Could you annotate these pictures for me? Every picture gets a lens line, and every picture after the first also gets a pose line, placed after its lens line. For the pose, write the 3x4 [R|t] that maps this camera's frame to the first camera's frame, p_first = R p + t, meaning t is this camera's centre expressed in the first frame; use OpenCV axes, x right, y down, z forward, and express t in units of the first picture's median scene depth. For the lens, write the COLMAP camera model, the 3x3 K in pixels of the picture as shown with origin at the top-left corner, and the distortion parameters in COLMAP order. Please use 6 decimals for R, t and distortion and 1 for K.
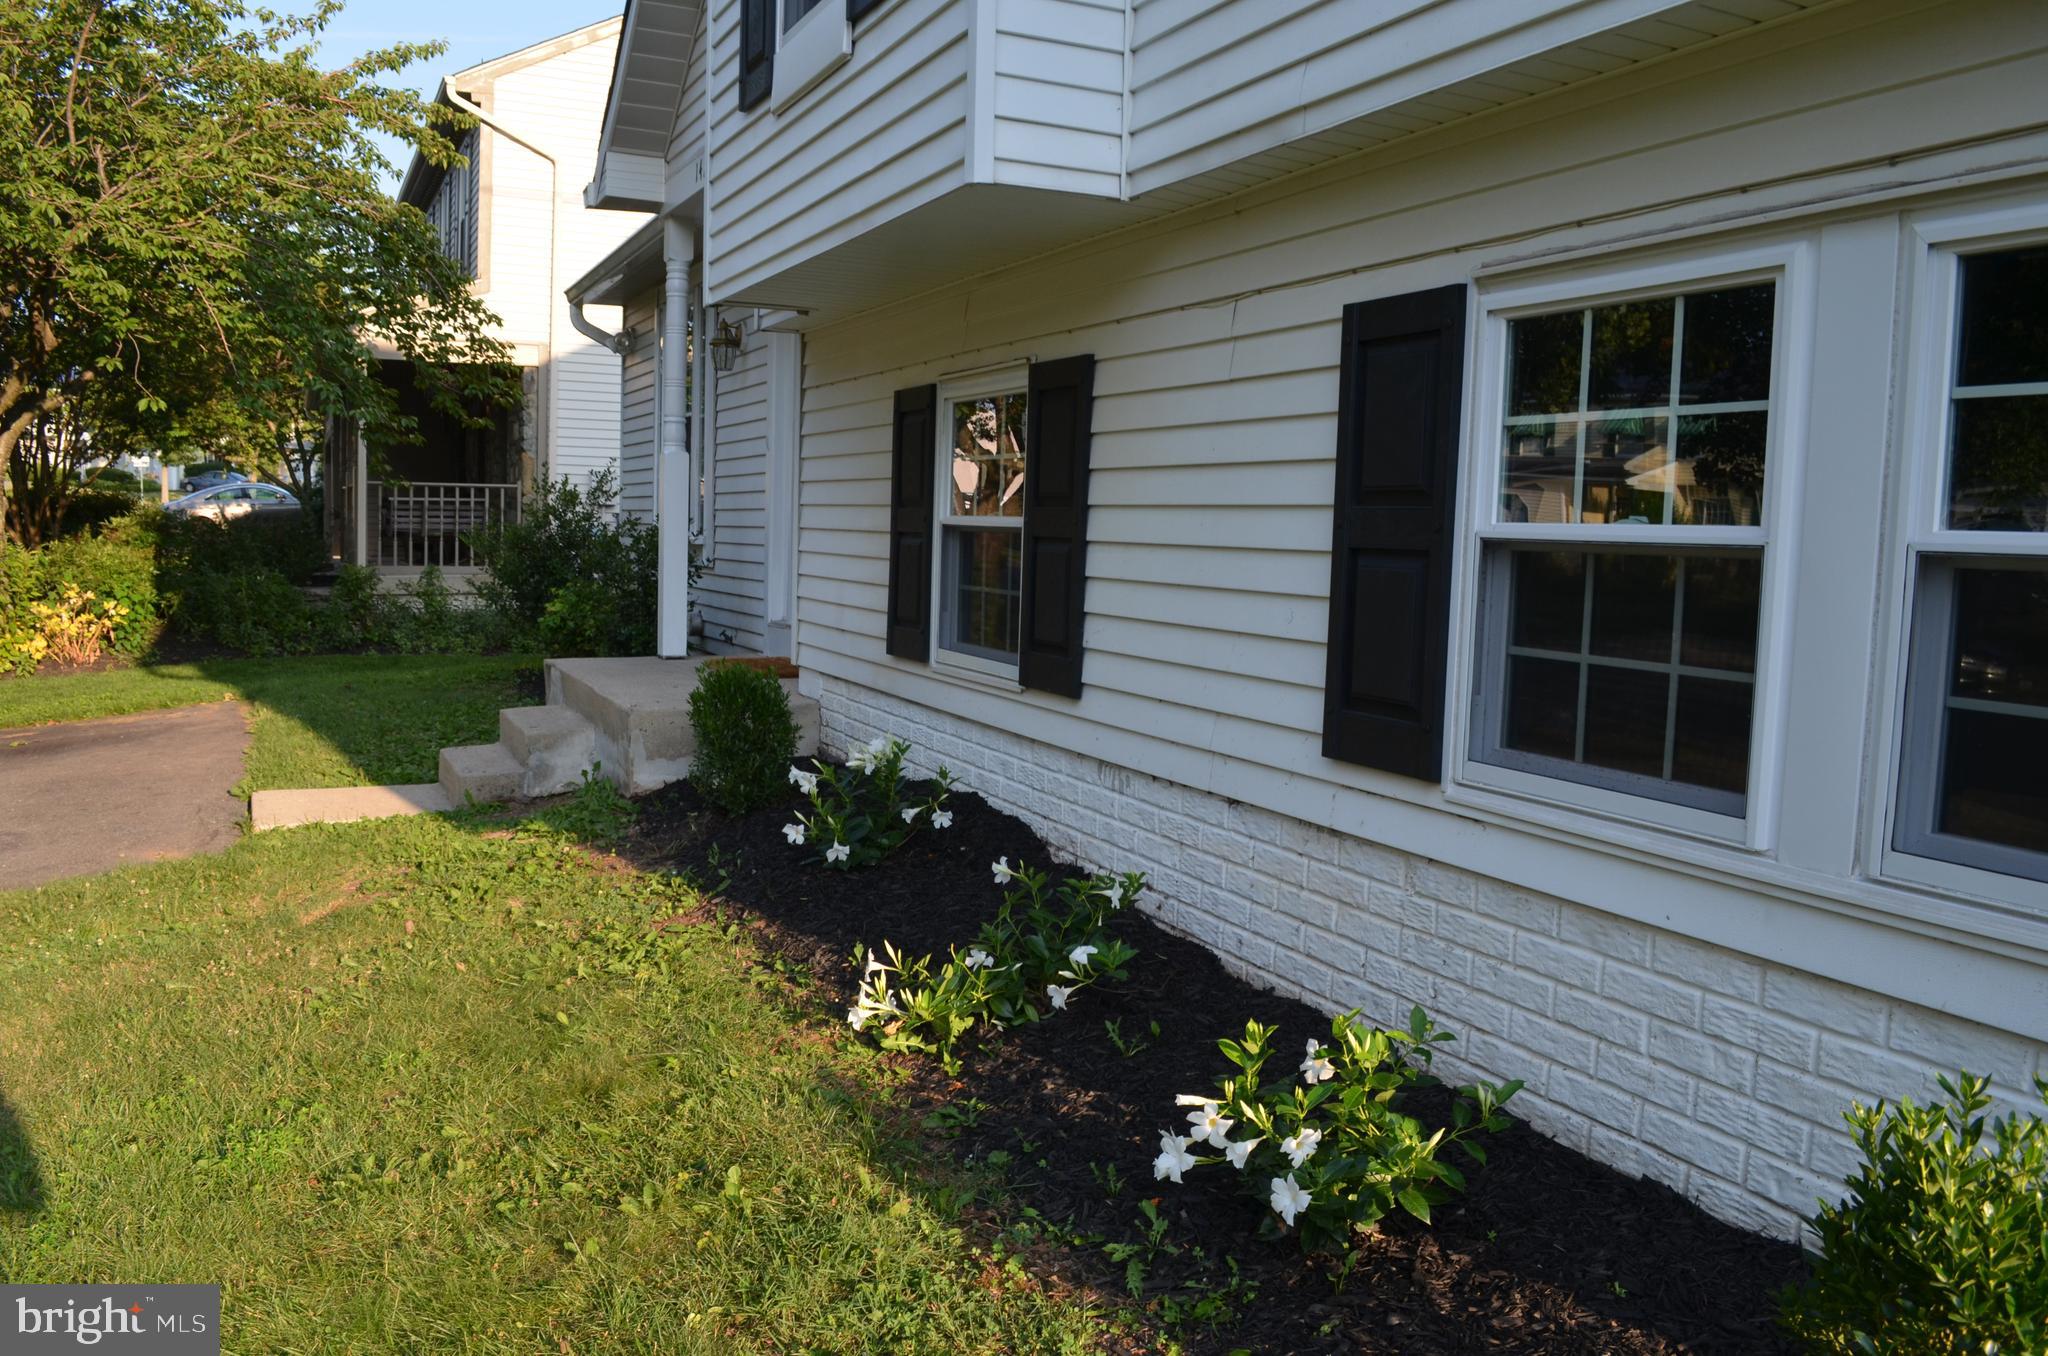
lens RADIAL K [[1616.9, 0, 1024.0], [0, 1616.9, 678.0], [0, 0, 1]] dist [-0.058130, -0.010119]
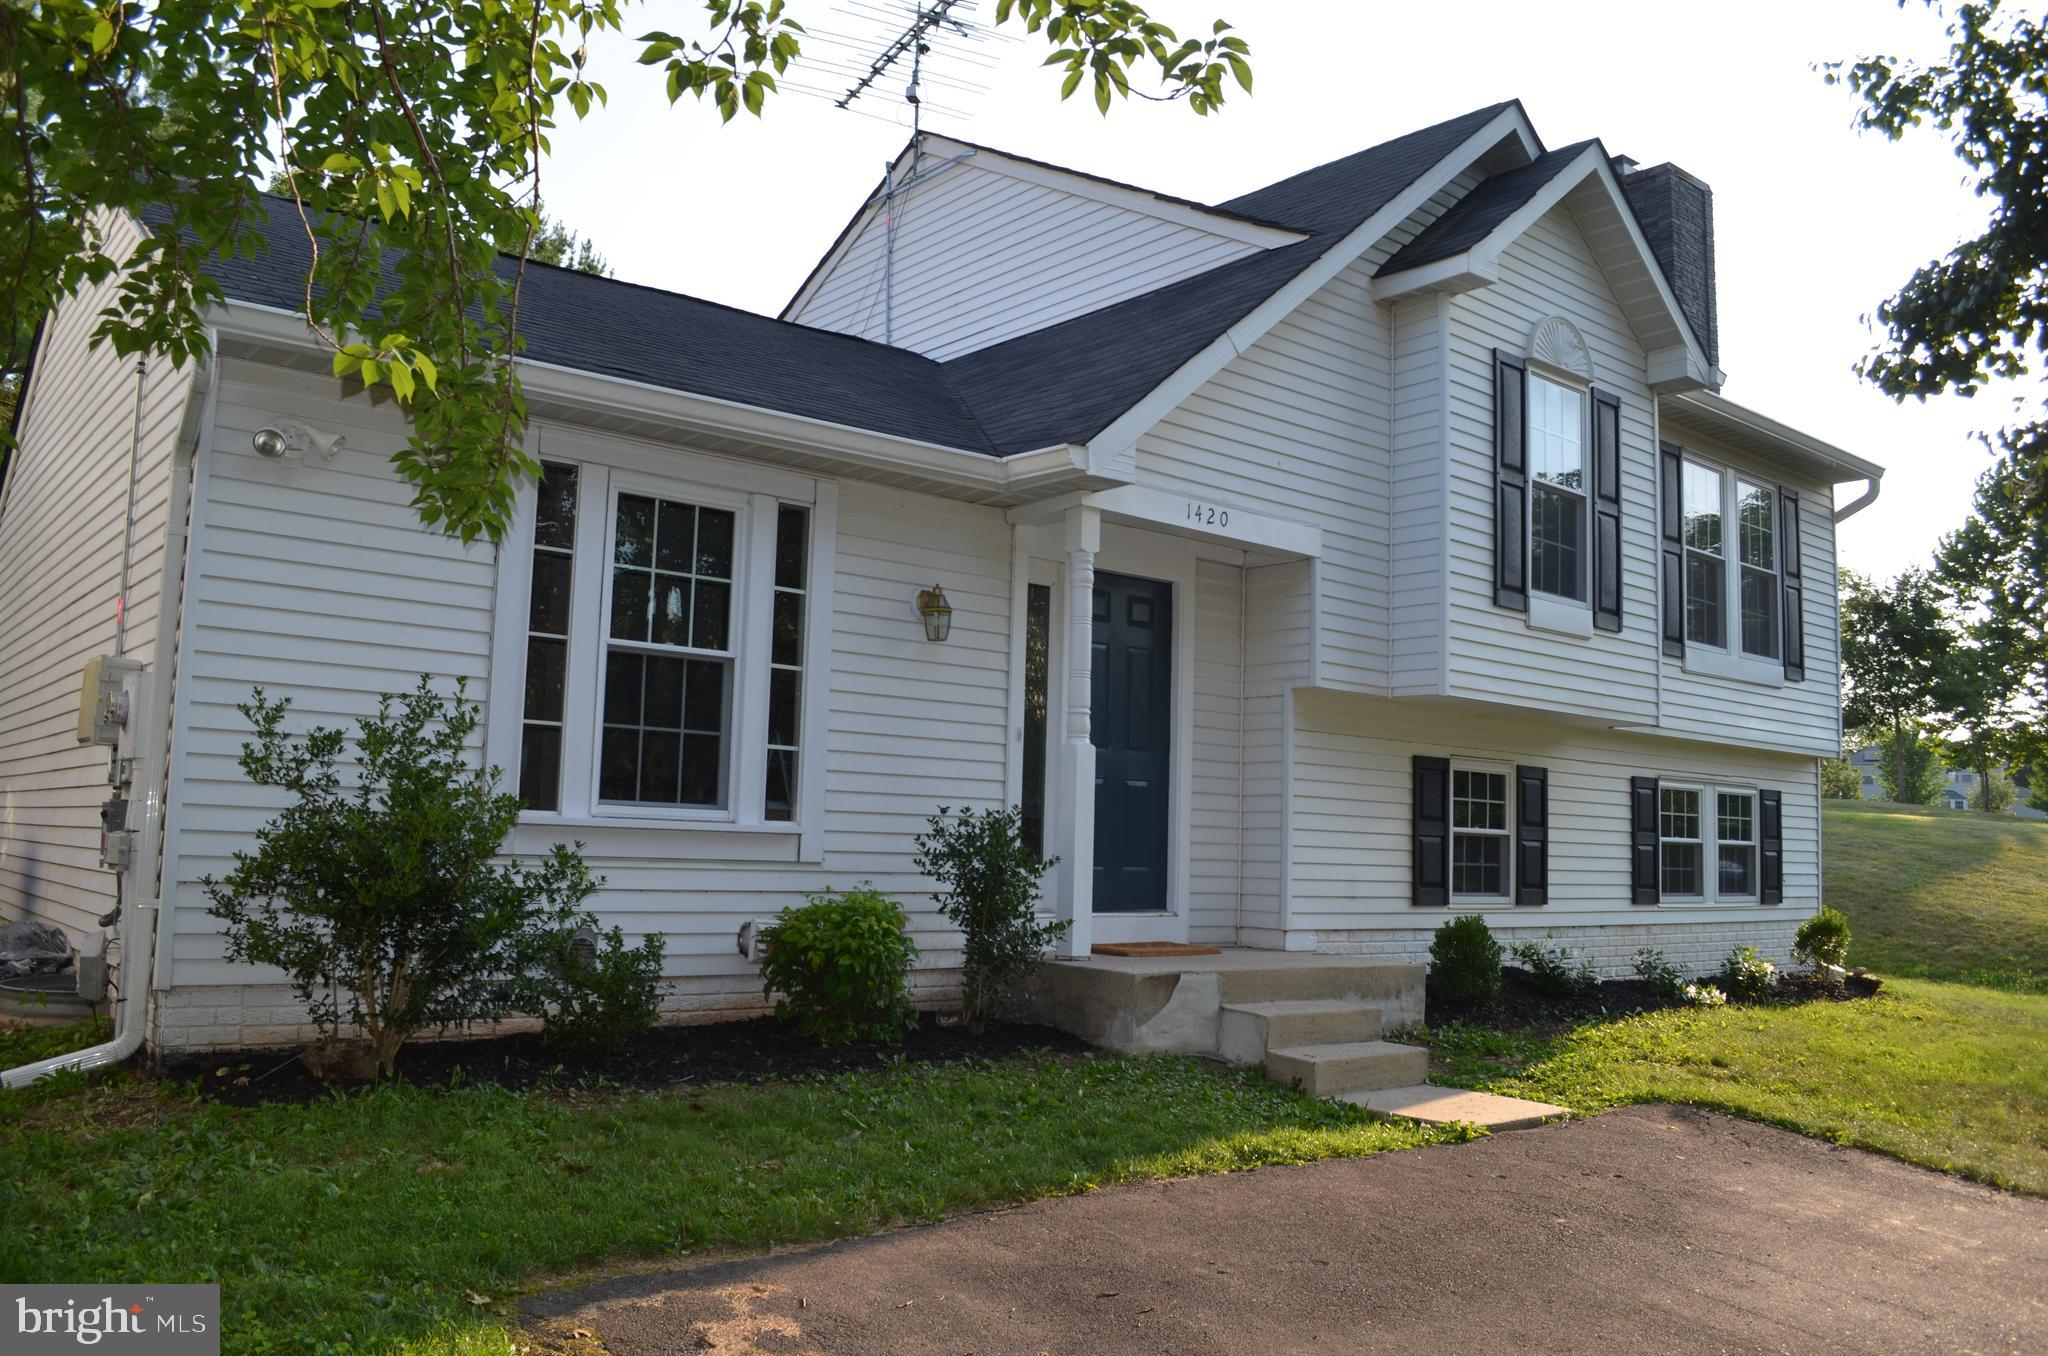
lens RADIAL K [[1616.9, 0, 1024.0], [0, 1616.9, 678.0], [0, 0, 1]] dist [-0.058130, -0.010119]
pose [[-0.255116, 0.065403, 0.964696, -2.239807], [0.047527, 0.997352, -0.055049, -0.243857], [-0.965742, 0.031806, -0.257548, 2.472401]]
